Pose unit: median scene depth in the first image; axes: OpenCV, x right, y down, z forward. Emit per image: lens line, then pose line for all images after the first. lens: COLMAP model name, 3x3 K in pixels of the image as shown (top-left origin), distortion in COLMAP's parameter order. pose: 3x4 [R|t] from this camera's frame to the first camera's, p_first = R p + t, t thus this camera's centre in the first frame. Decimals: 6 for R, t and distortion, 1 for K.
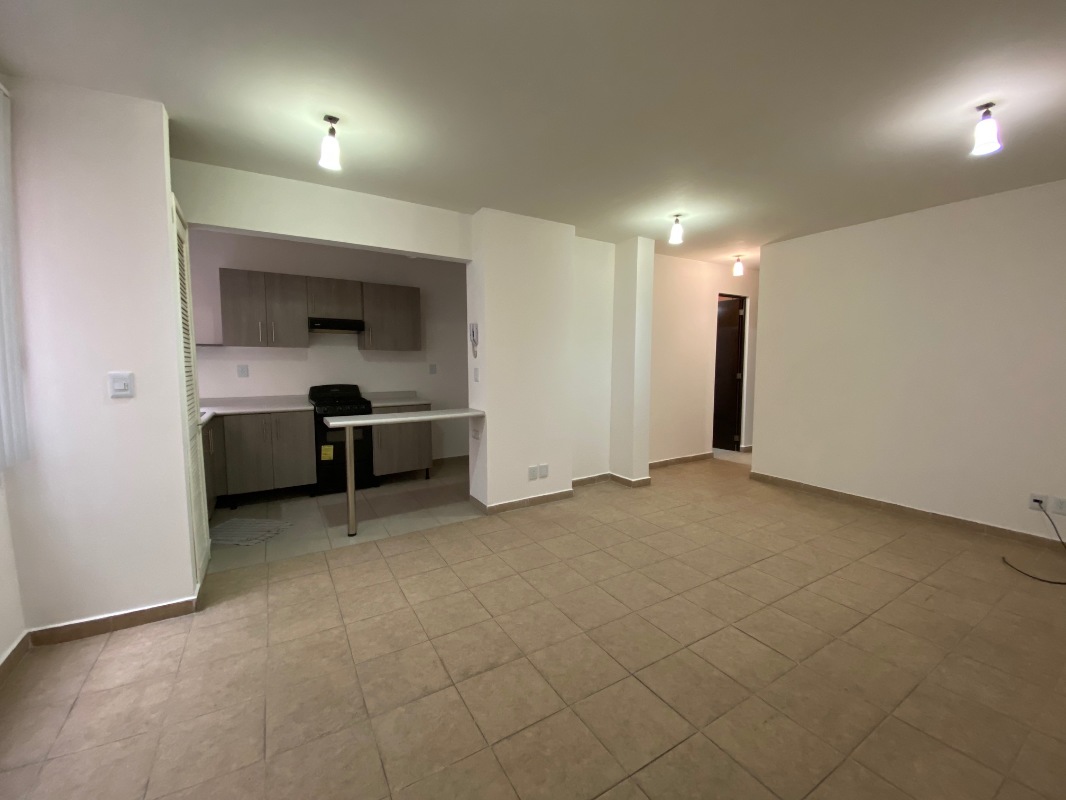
lens RADIAL K [[429.6, 0, 532.8], [0, 429.6, 395.9], [0, 0, 1]] dist [0.031068, -0.024804]
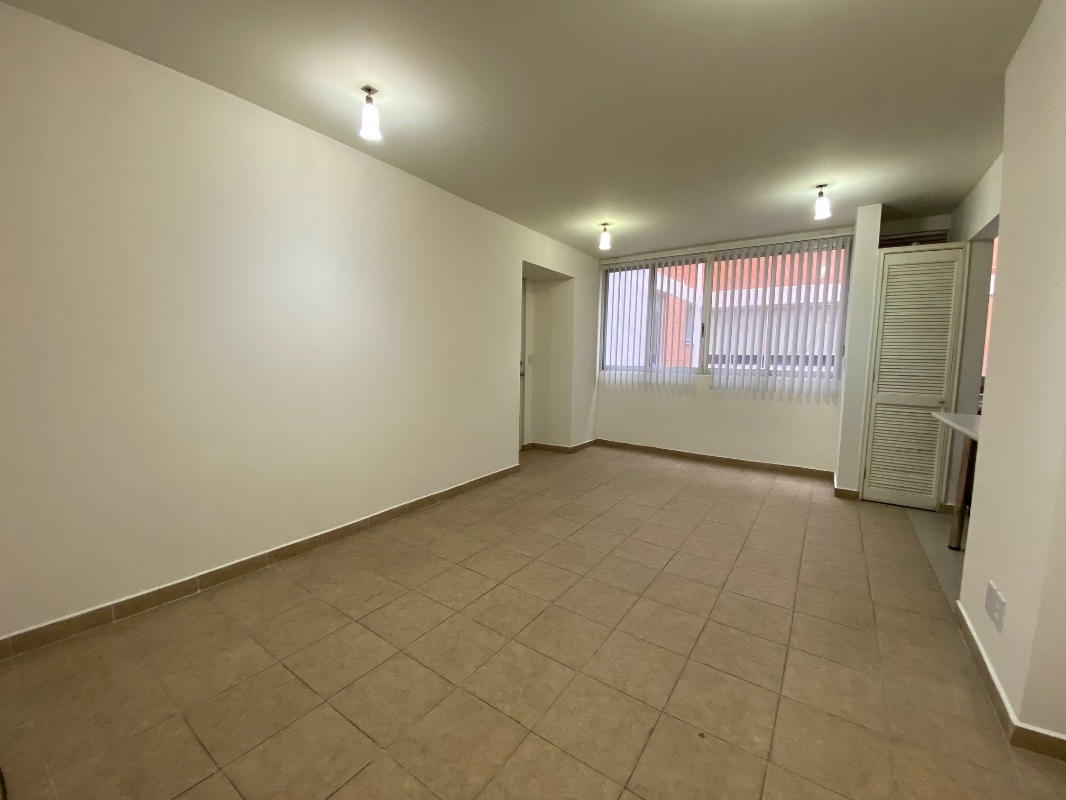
lens RADIAL K [[429.6, 0, 532.8], [0, 429.6, 395.9], [0, 0, 1]] dist [0.031068, -0.024804]
pose [[-0.912030, 0.023144, -0.409469, 0.598814], [-0.050439, 0.984497, 0.167990, -0.074894], [0.407009, 0.173865, -0.896724, 1.155958]]
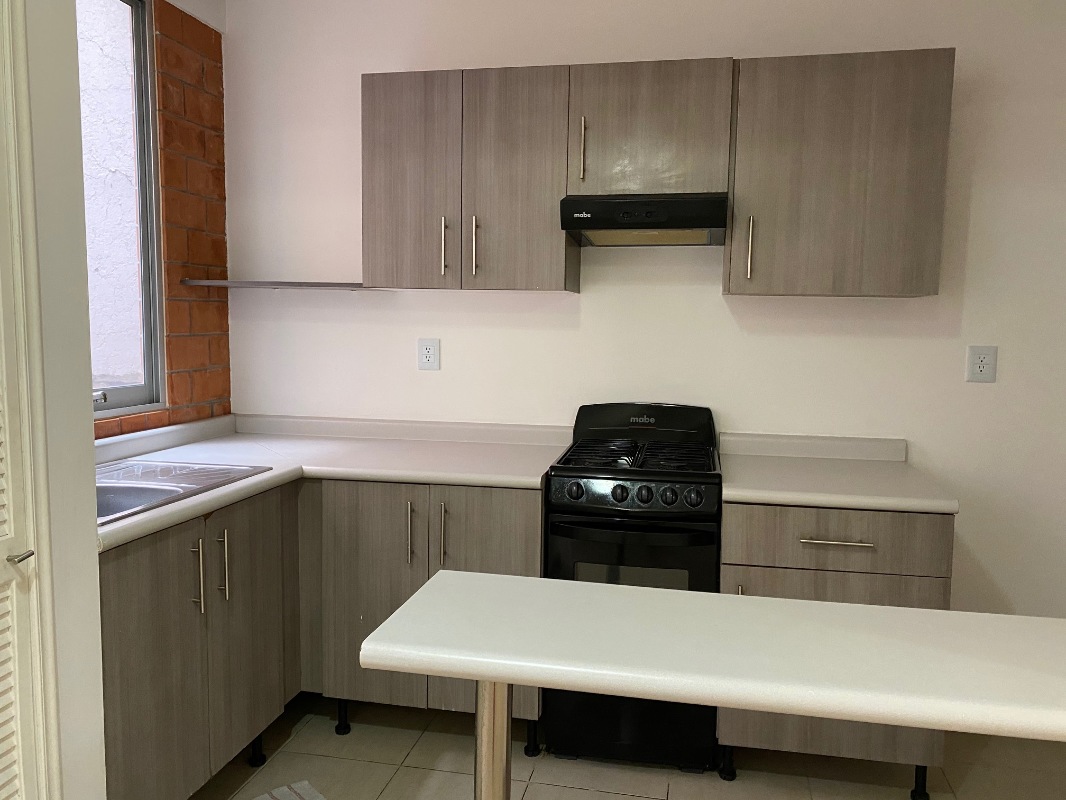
lens RADIAL K [[819.6, 0, 533.0], [0, 819.6, 400.0], [0, 0, 1]] dist [0.013165, -0.001261]
pose [[0.728239, 0.073190, -0.681404, -0.117102], [-0.066300, 0.997141, 0.036246, -0.054009], [0.682109, 0.018781, 0.731010, 0.580841]]
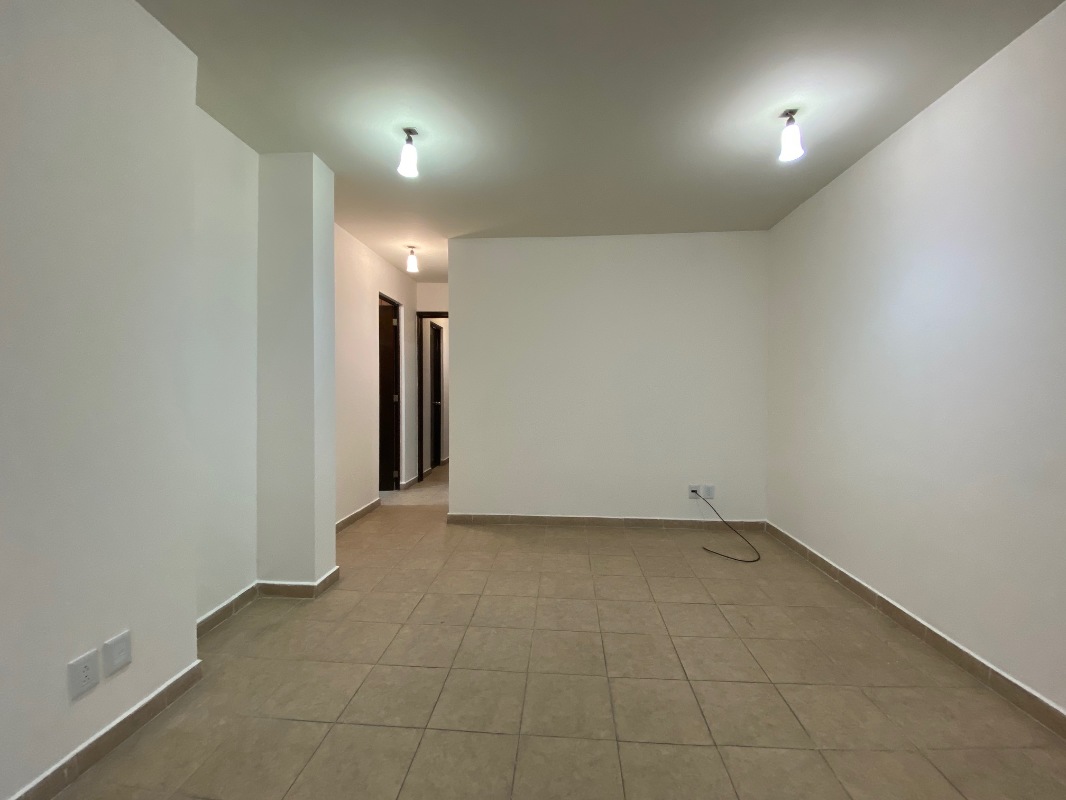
lens RADIAL K [[429.6, 0, 532.8], [0, 429.6, 395.9], [0, 0, 1]] dist [0.031068, -0.024804]
pose [[0.579772, -0.010440, 0.814712, -0.065289], [0.065533, 0.997276, -0.033856, -0.008722], [-0.812139, 0.073019, 0.578877, 0.489287]]
